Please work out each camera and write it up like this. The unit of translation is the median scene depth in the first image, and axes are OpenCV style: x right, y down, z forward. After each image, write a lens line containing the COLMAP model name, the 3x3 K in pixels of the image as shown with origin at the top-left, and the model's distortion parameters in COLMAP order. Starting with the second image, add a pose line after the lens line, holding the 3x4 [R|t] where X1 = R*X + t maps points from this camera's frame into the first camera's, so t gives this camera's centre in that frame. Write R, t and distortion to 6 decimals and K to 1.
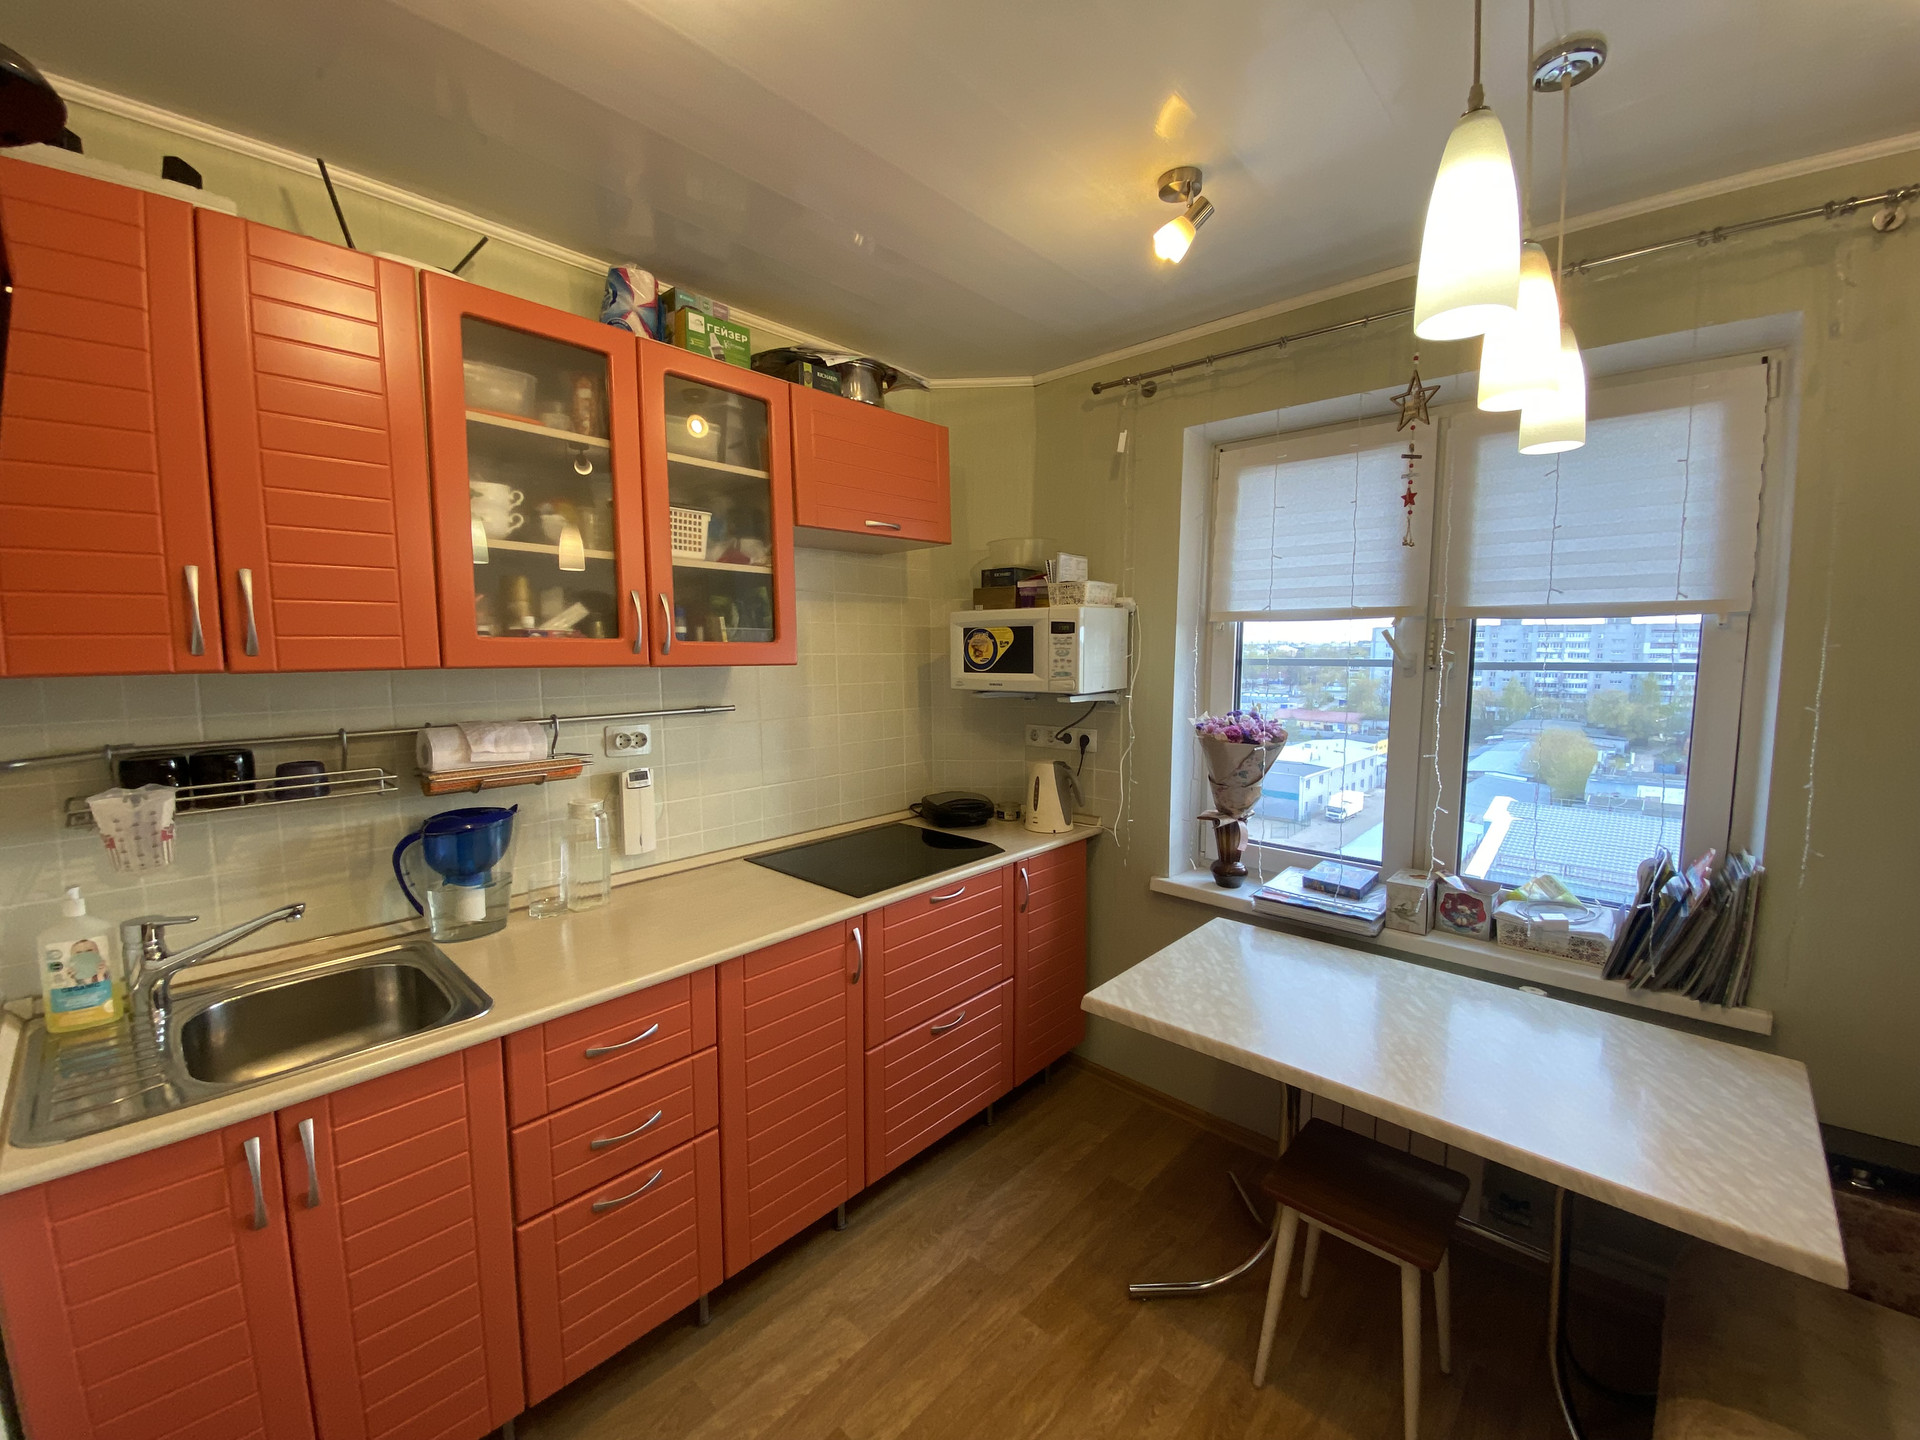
lens RADIAL K [[764.7, 0, 949.8], [0, 764.7, 721.5], [0, 0, 1]] dist [0.004117, -0.012726]
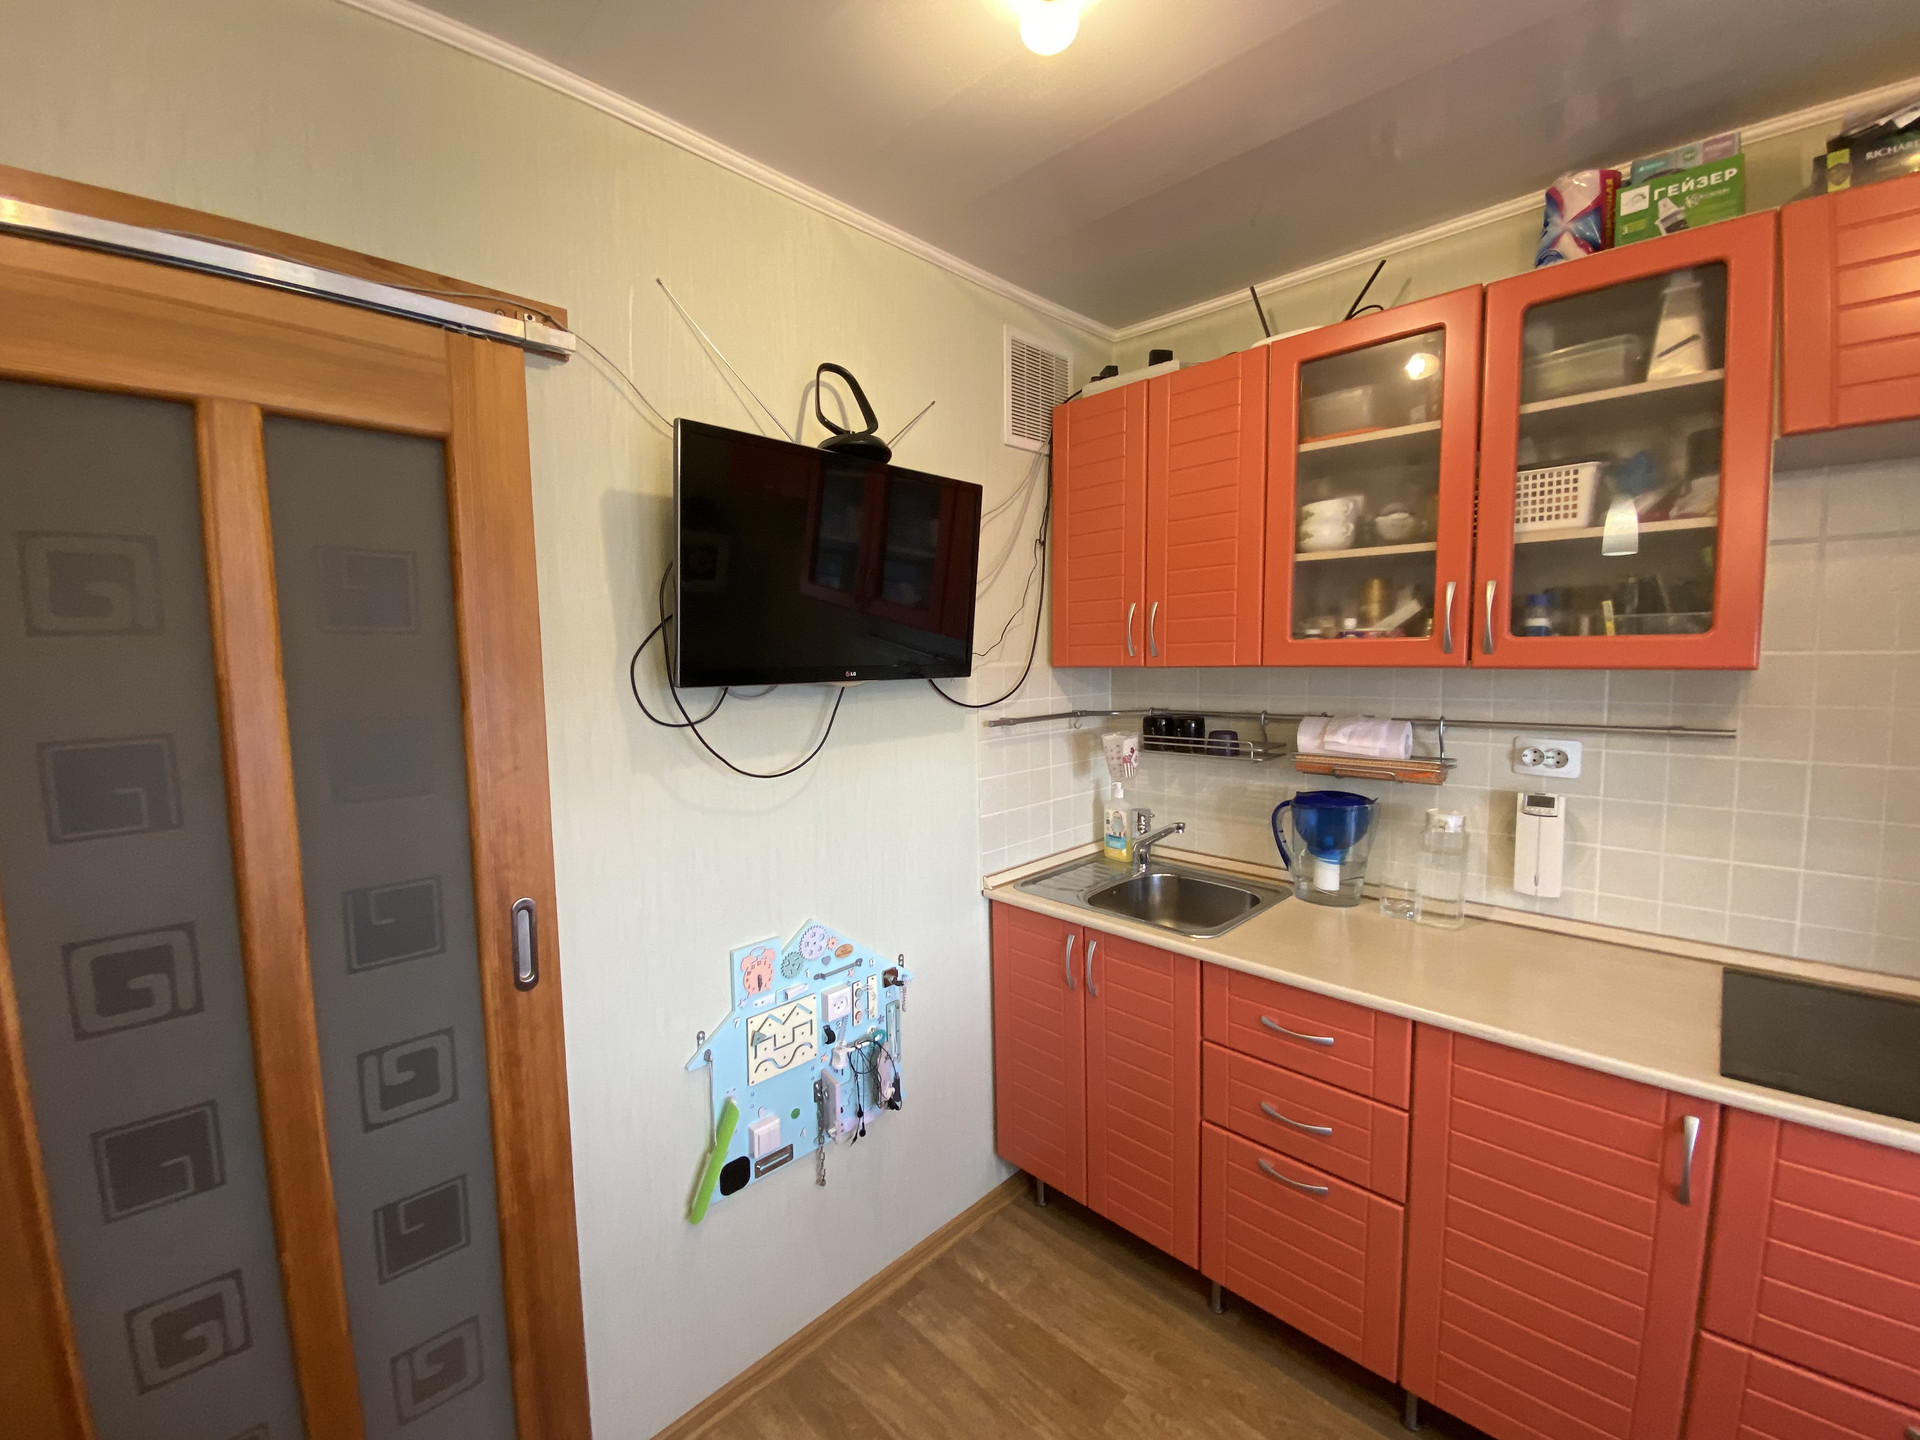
lens RADIAL K [[764.7, 0, 959.0], [0, 764.7, 718.2], [0, 0, 1]] dist [0.004117, -0.012726]
pose [[-0.032559, 0.081222, -0.996164, 0.478461], [-0.079627, 0.993314, 0.083593, -0.040866], [0.996293, 0.082044, -0.025873, 0.448757]]
